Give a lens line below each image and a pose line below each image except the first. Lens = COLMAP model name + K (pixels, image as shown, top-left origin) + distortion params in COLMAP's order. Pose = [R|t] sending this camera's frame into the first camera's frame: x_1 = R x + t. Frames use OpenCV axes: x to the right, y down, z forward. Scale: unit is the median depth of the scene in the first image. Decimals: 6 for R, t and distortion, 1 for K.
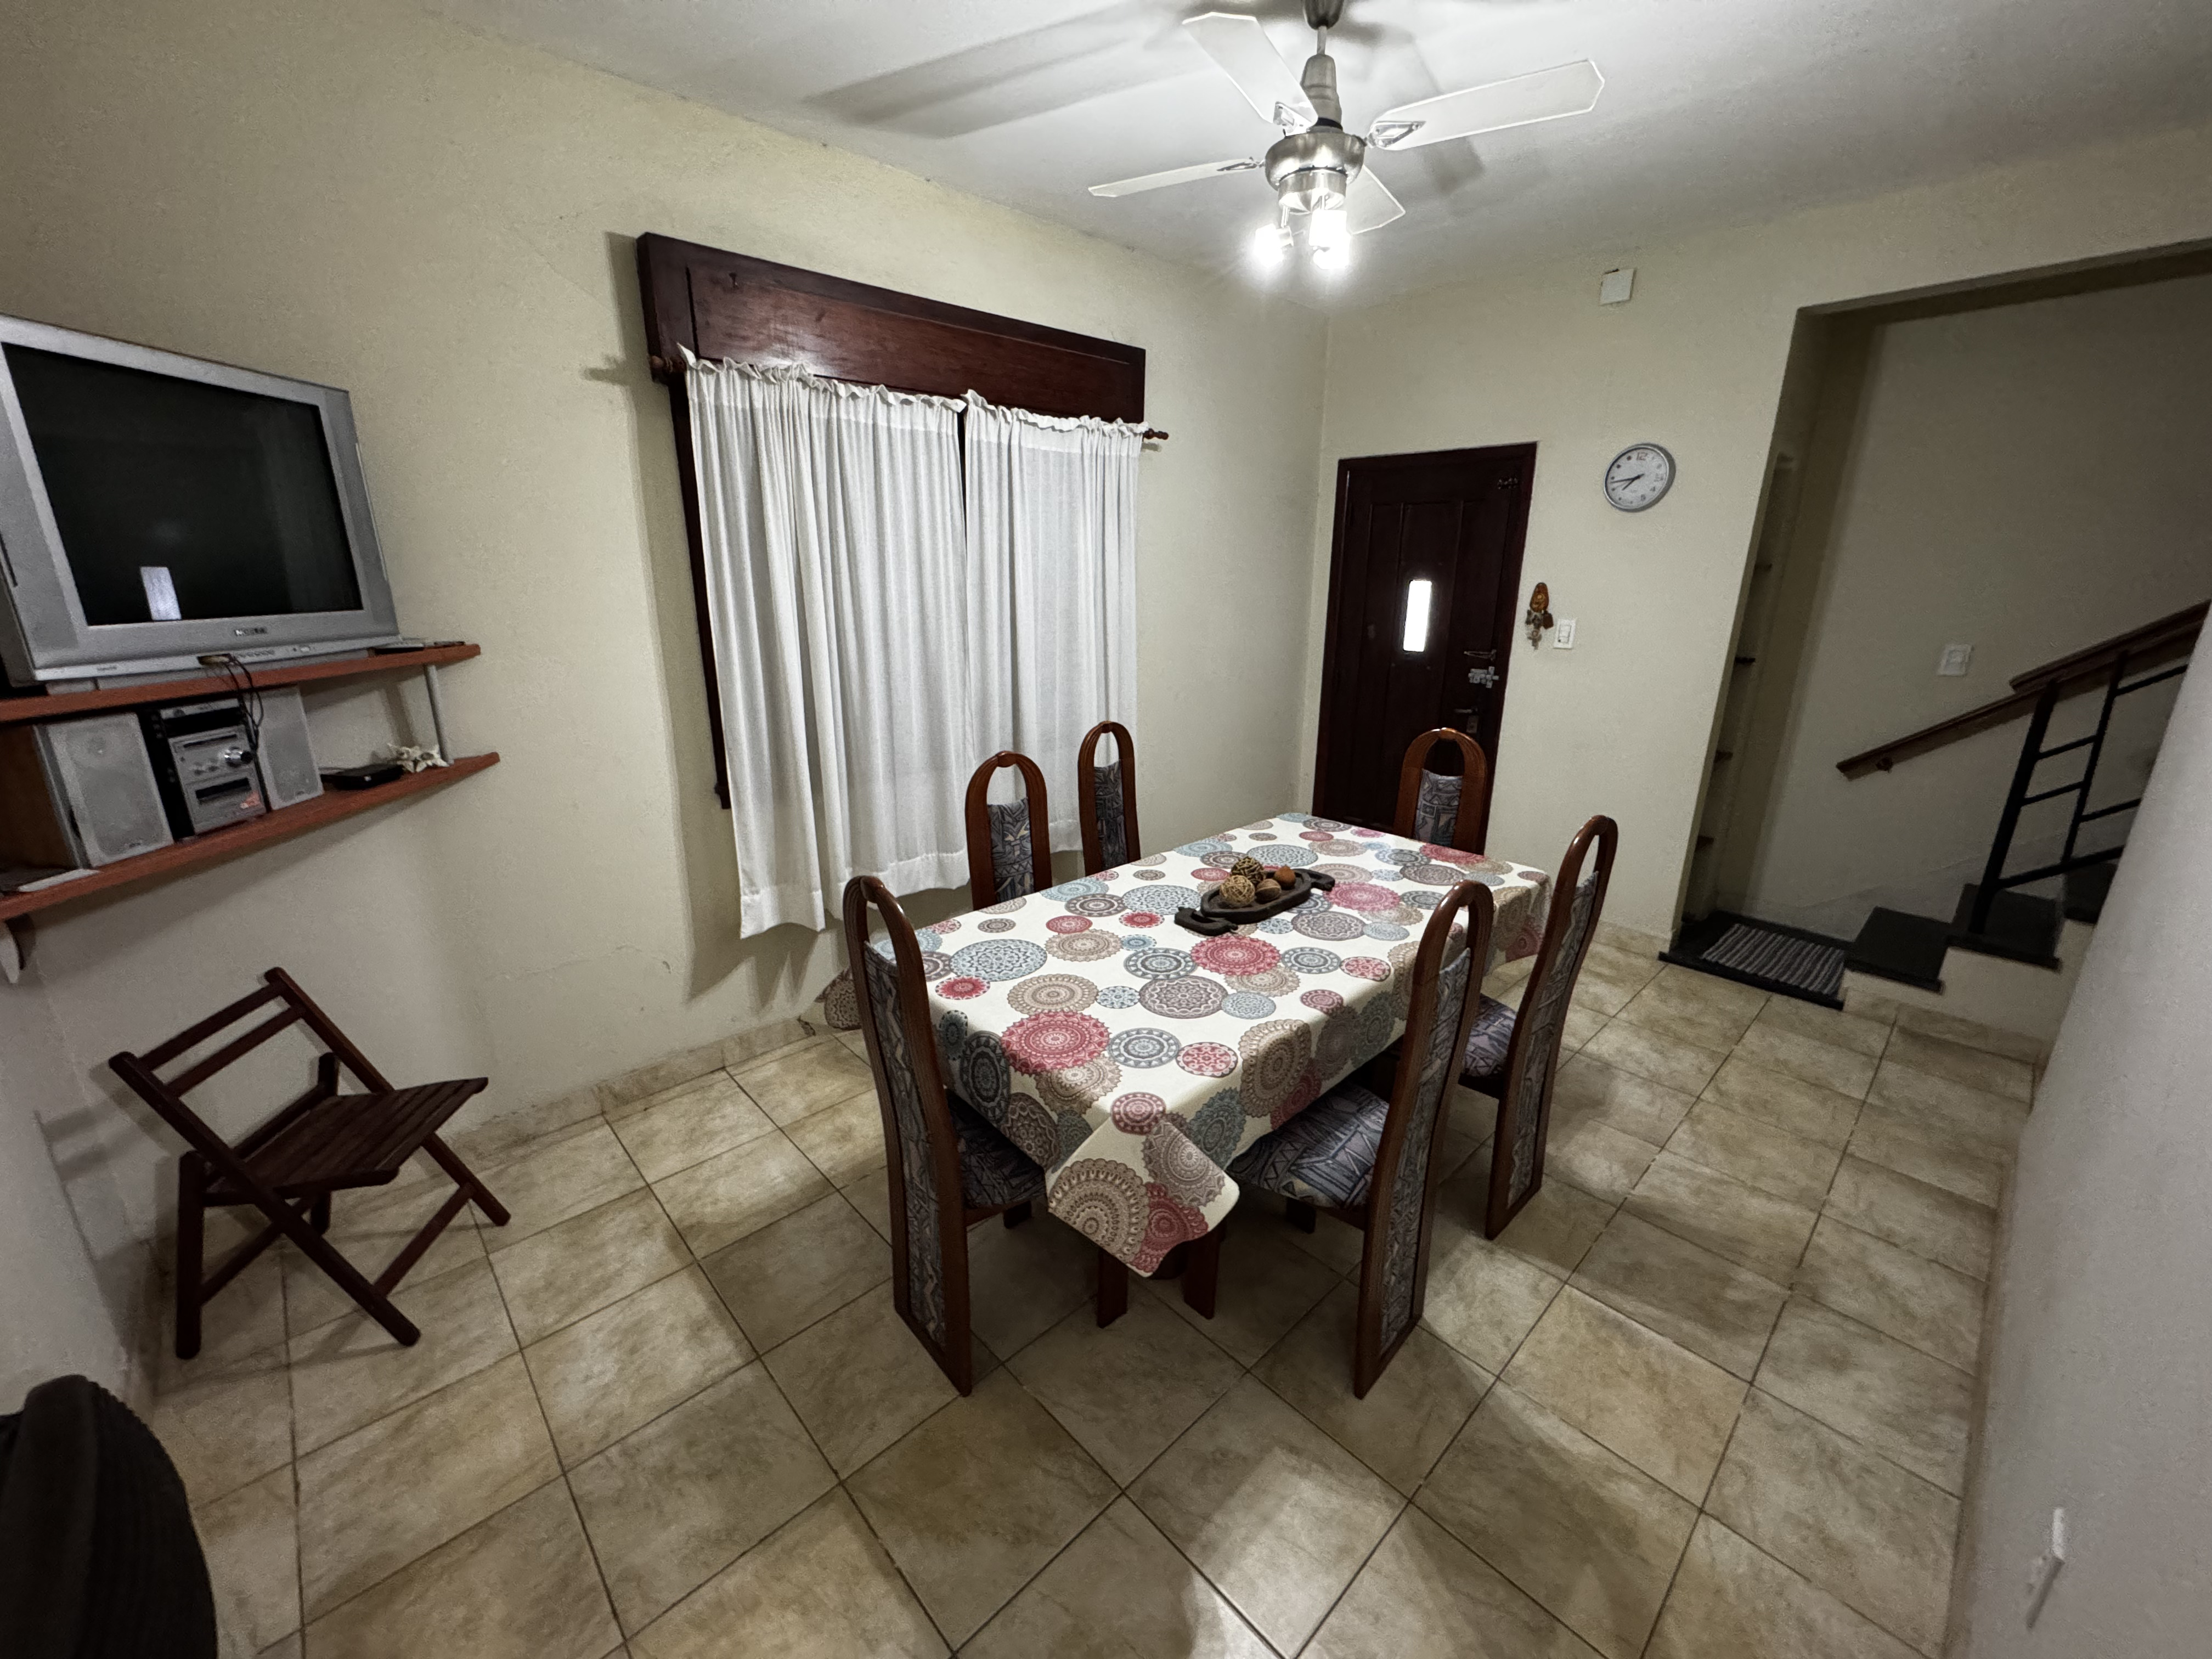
lens RADIAL K [[880.8, 0, 1118.0], [0, 880.8, 815.7], [0, 0, 1]] dist [0.000593, 0.000317]
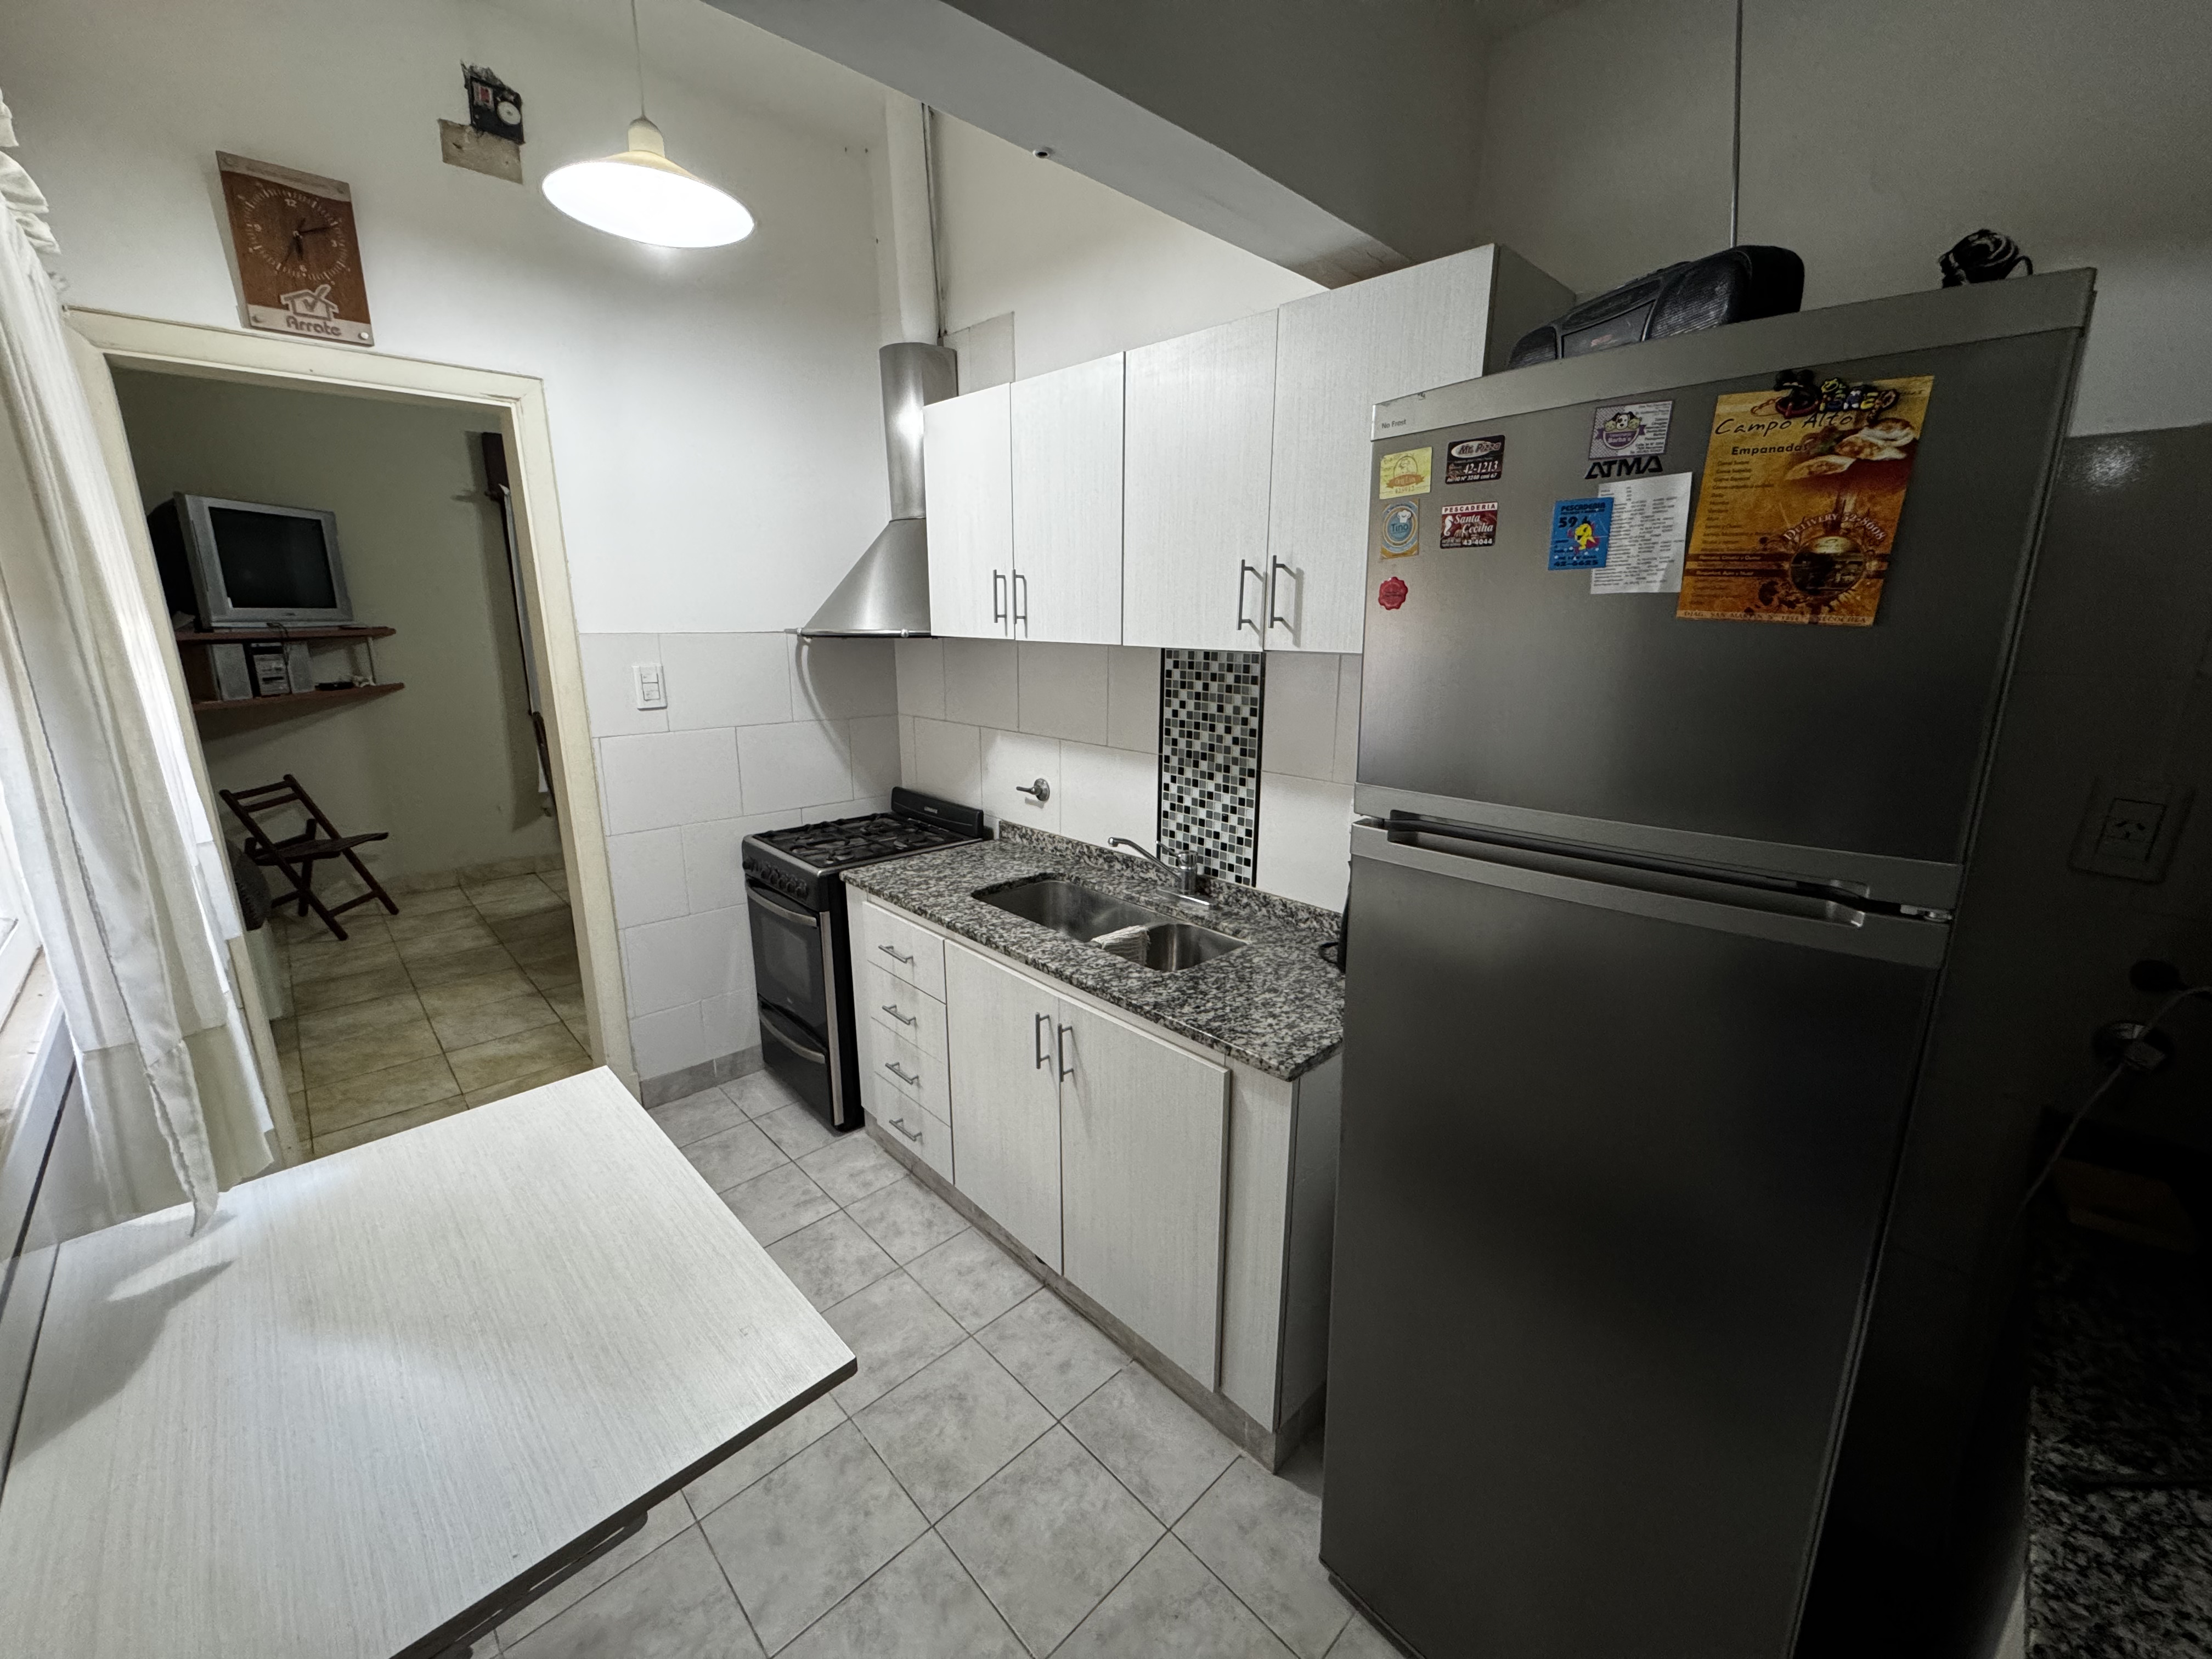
lens RADIAL K [[880.8, 0, 1112.3], [0, 880.8, 820.7], [0, 0, 1]] dist [0.000593, 0.000317]
pose [[0.999998, -0.000477, -0.001919, 1.040517], [0.000380, 0.998752, -0.049940, 0.388921], [0.001941, 0.049939, 0.998750, -1.122308]]
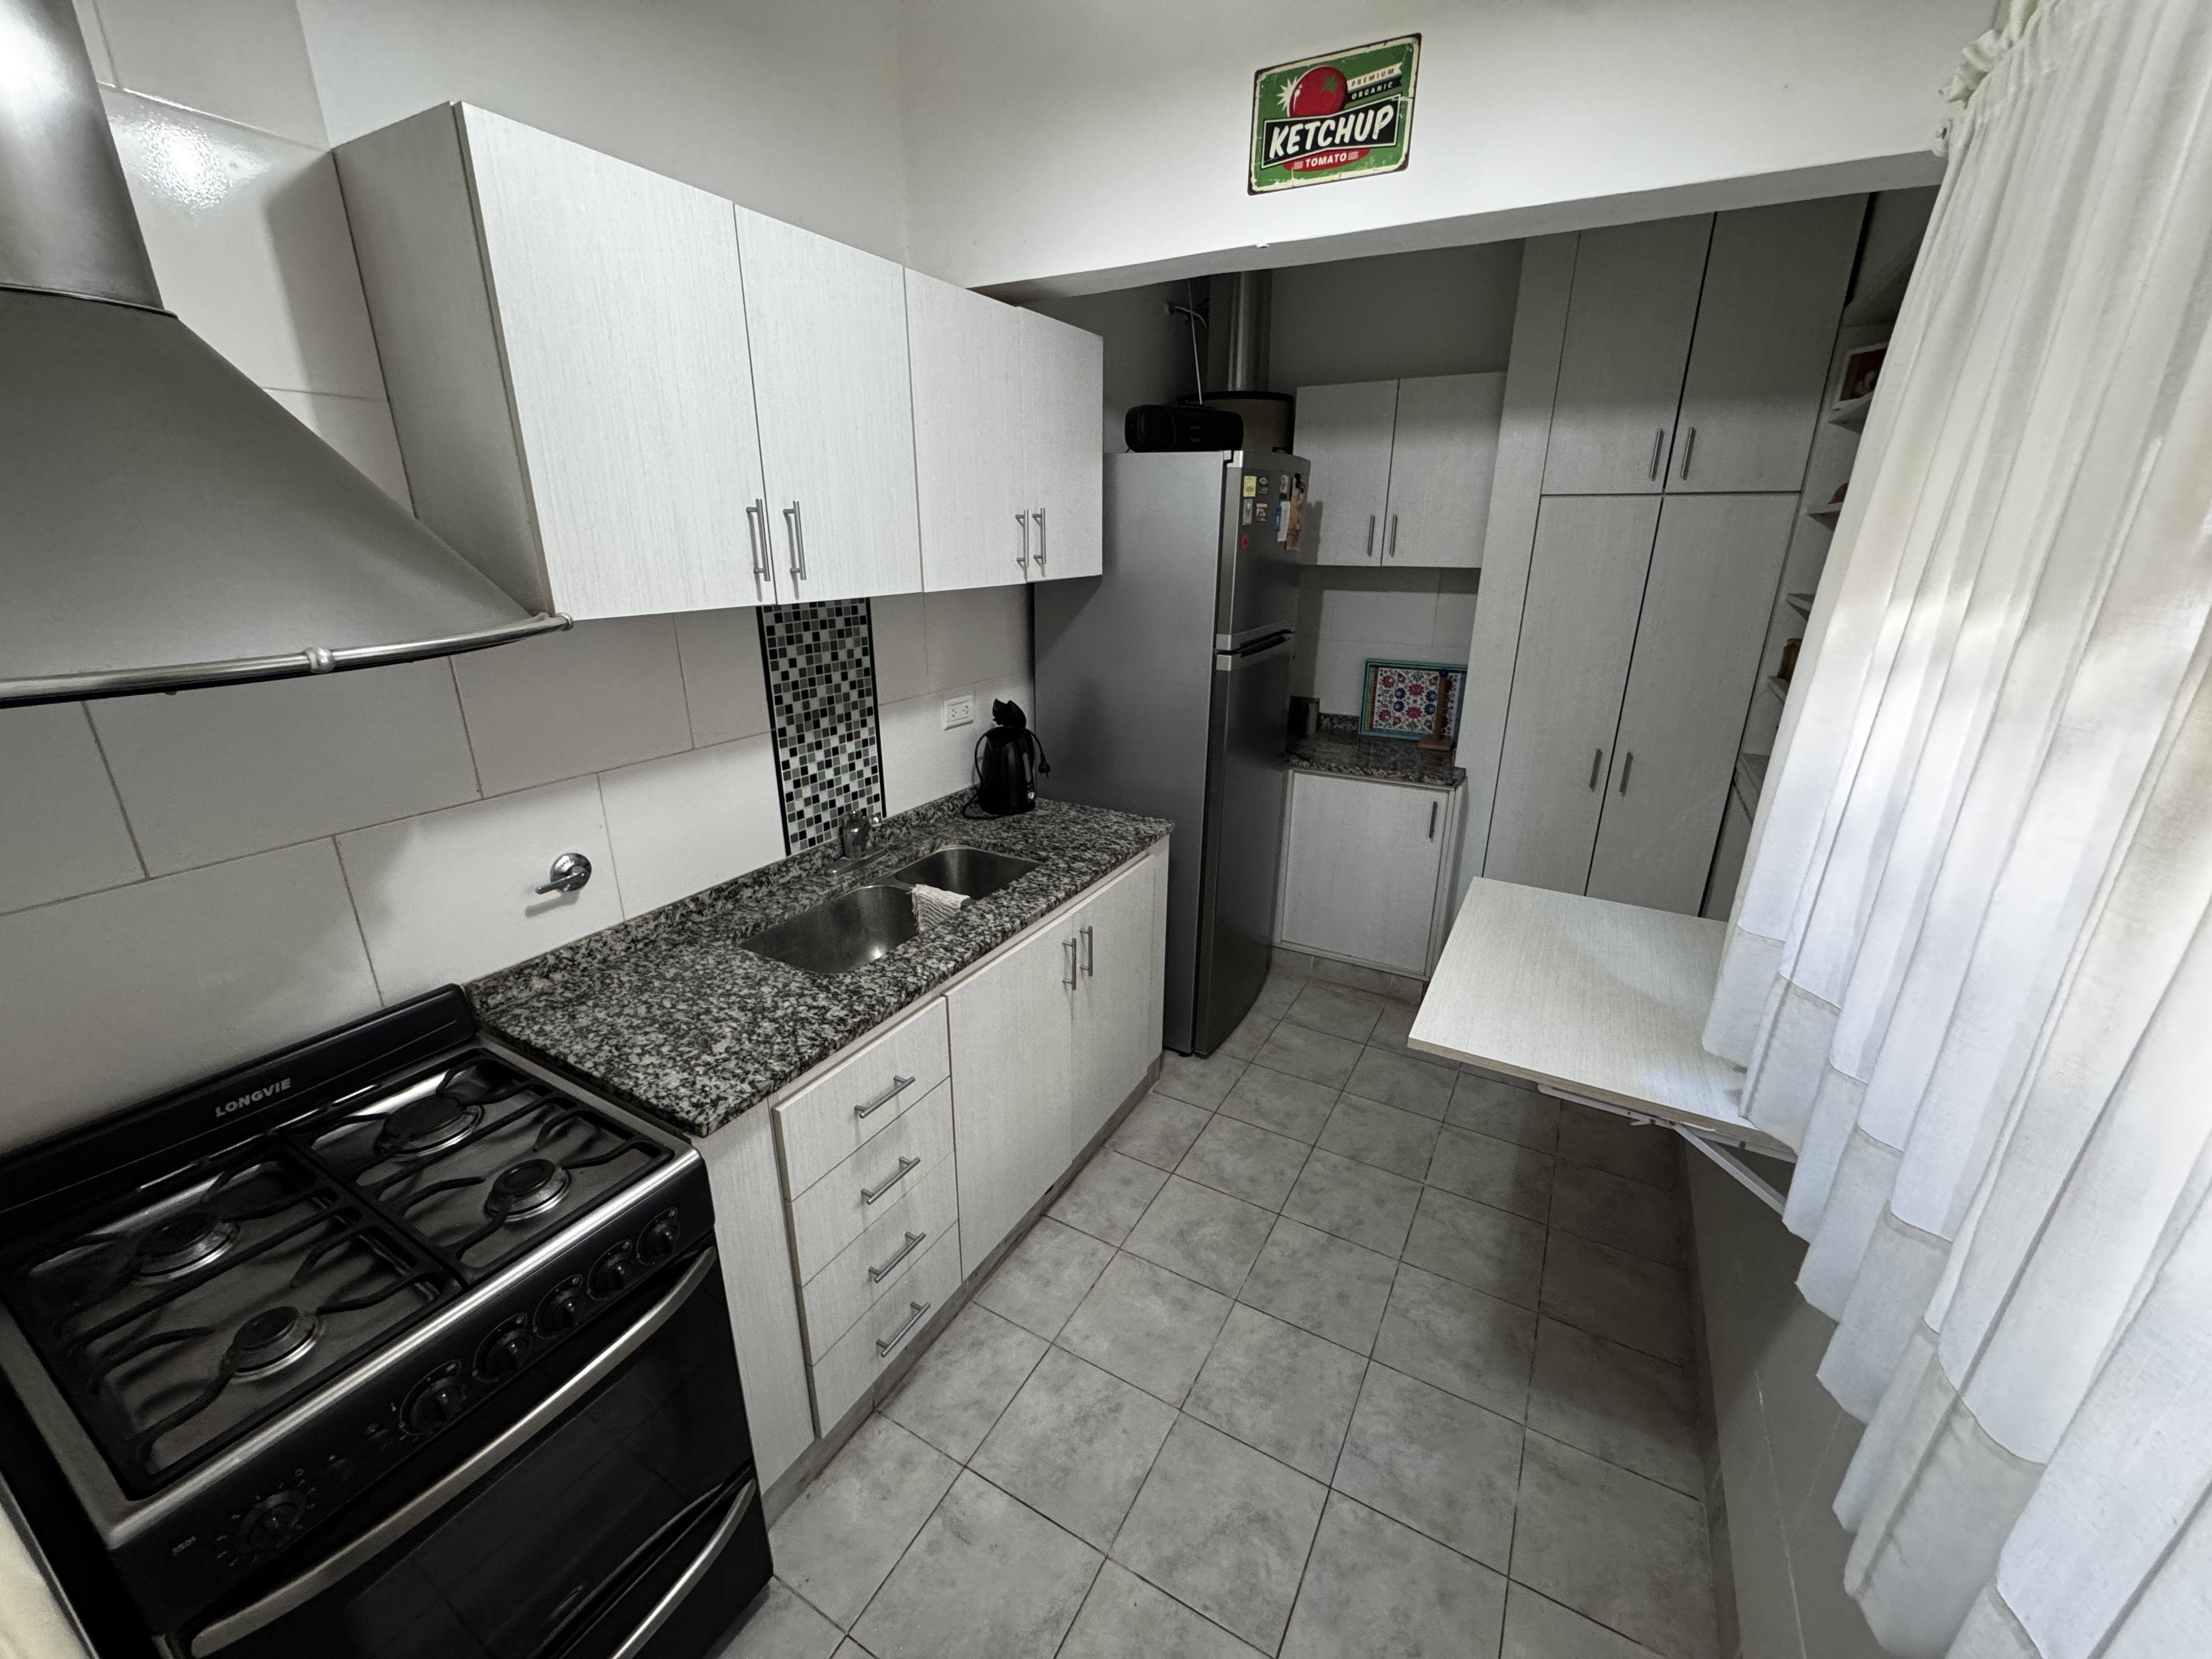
lens RADIAL K [[880.8, 0, 1107.5], [0, 880.8, 815.1], [0, 0, 1]] dist [0.000593, 0.000317]
pose [[-0.280516, -0.305969, 0.909777, -0.900055], [0.263386, 0.886913, 0.379490, -0.293074], [-0.923005, 0.346075, -0.168205, 0.959094]]
